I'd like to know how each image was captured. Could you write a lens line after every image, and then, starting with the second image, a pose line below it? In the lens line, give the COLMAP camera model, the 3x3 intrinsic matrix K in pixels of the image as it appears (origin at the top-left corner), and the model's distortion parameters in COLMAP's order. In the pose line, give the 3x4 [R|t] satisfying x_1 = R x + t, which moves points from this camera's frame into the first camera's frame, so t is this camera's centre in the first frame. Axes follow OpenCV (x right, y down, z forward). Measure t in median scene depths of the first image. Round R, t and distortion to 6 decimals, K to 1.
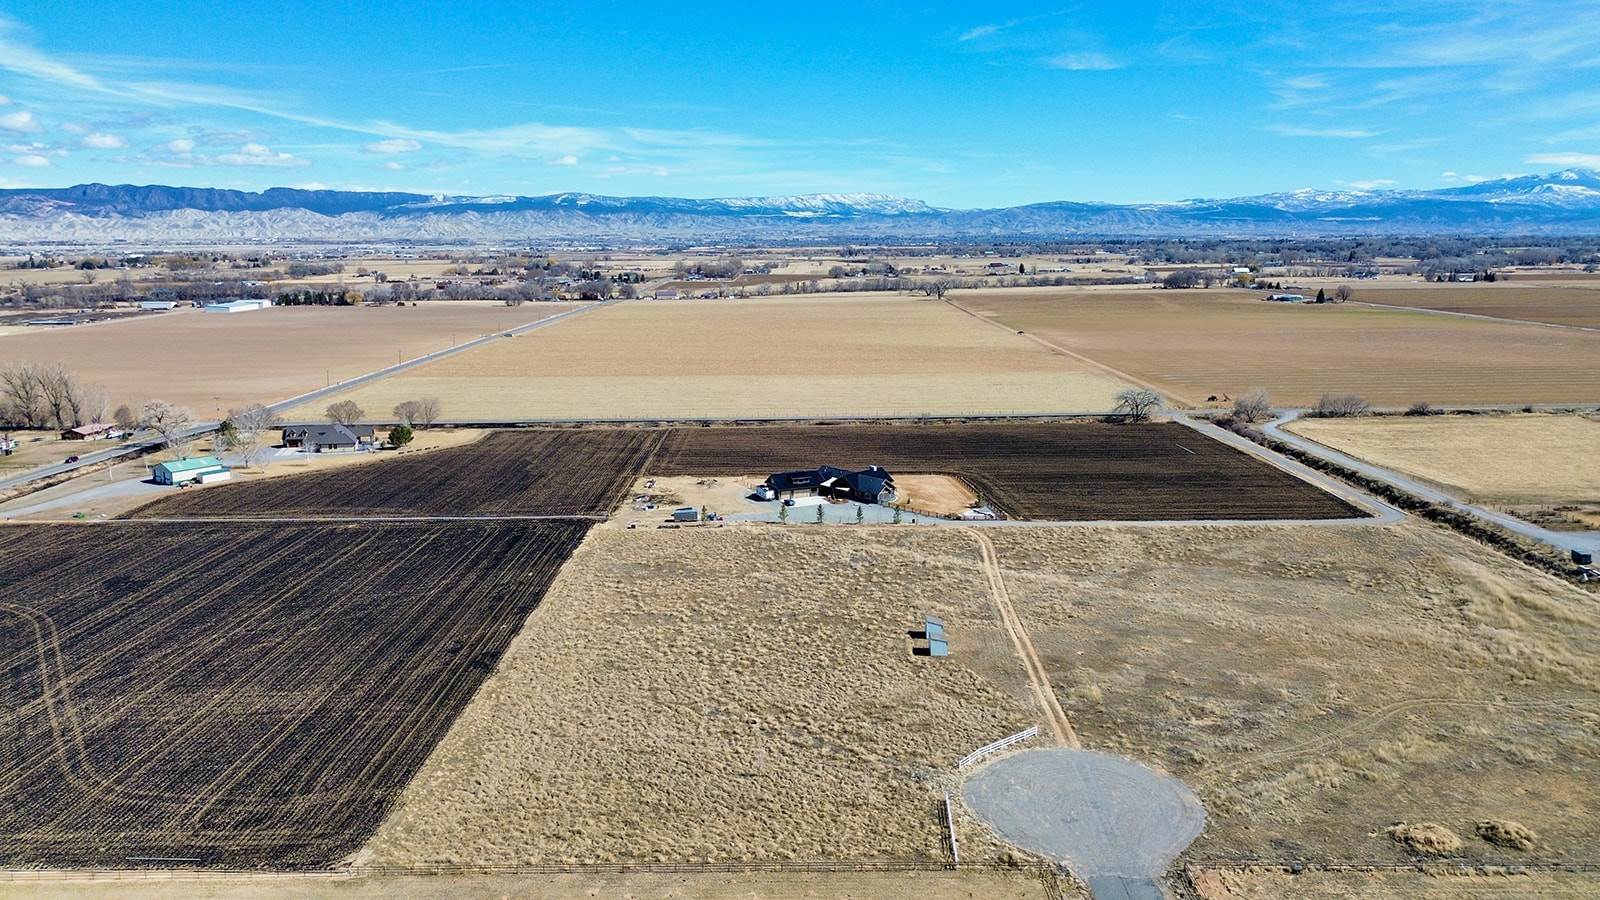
lens RADIAL K [[1132.6, 0, 800.0], [0, 1132.6, 450.0], [0, 0, 1]] dist [0.087239, -0.085519]
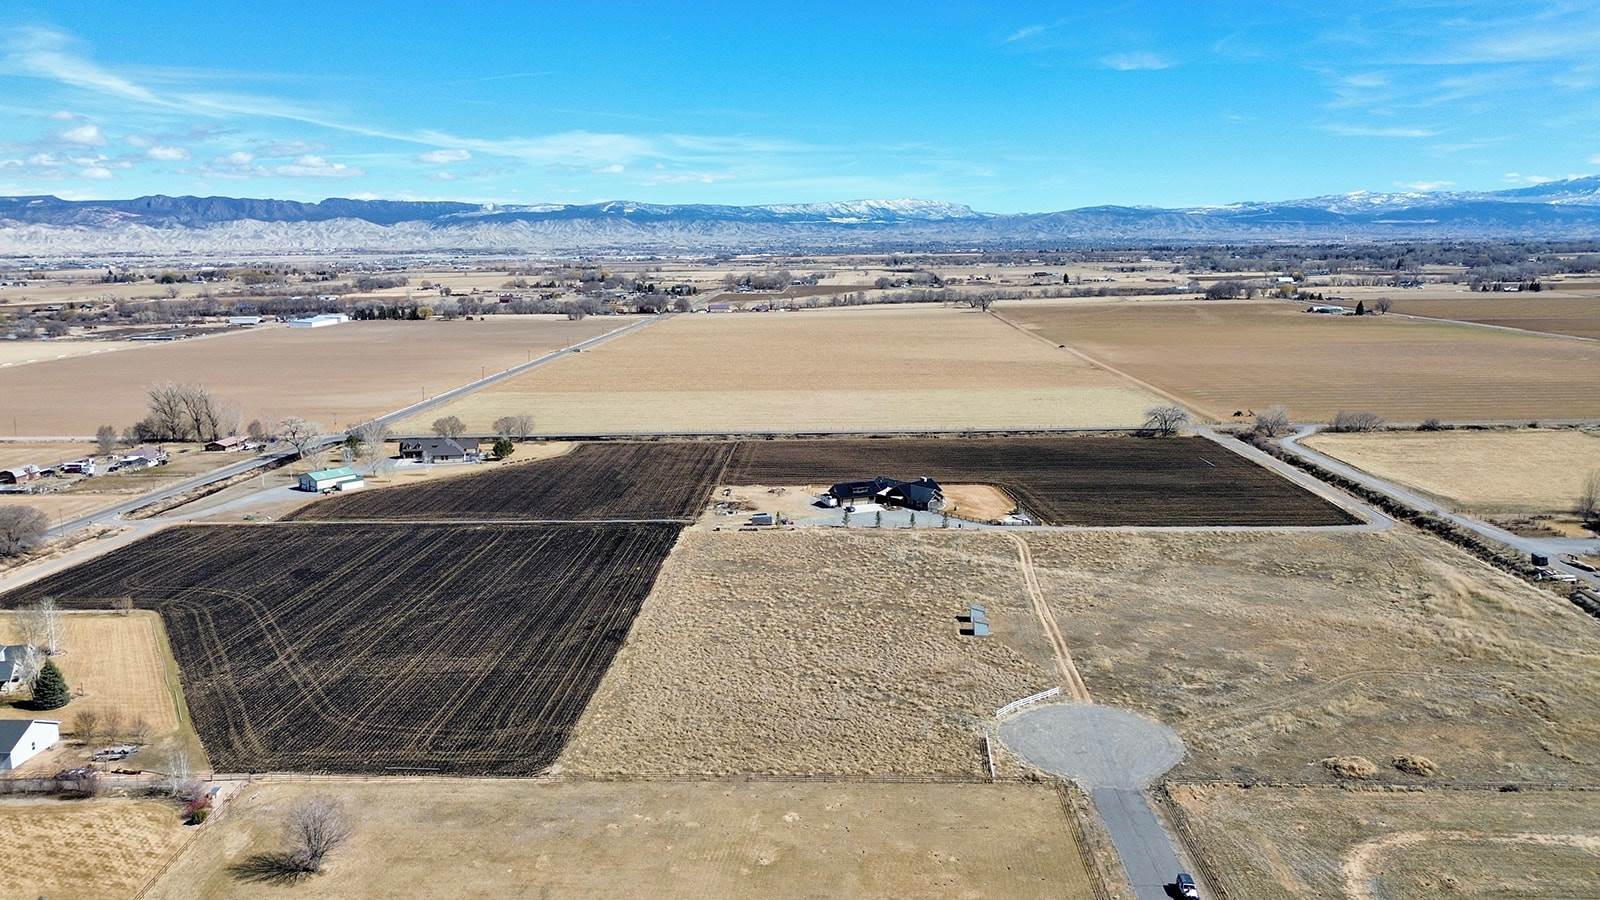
lens RADIAL K [[1132.6, 0, 800.0], [0, 1132.6, 450.0], [0, 0, 1]] dist [0.087239, -0.085519]
pose [[0.999261, 0.001677, -0.038397, -0.016521], [-0.001857, 0.999987, -0.004644, -0.008168], [0.038389, 0.004712, 0.999252, -0.146747]]
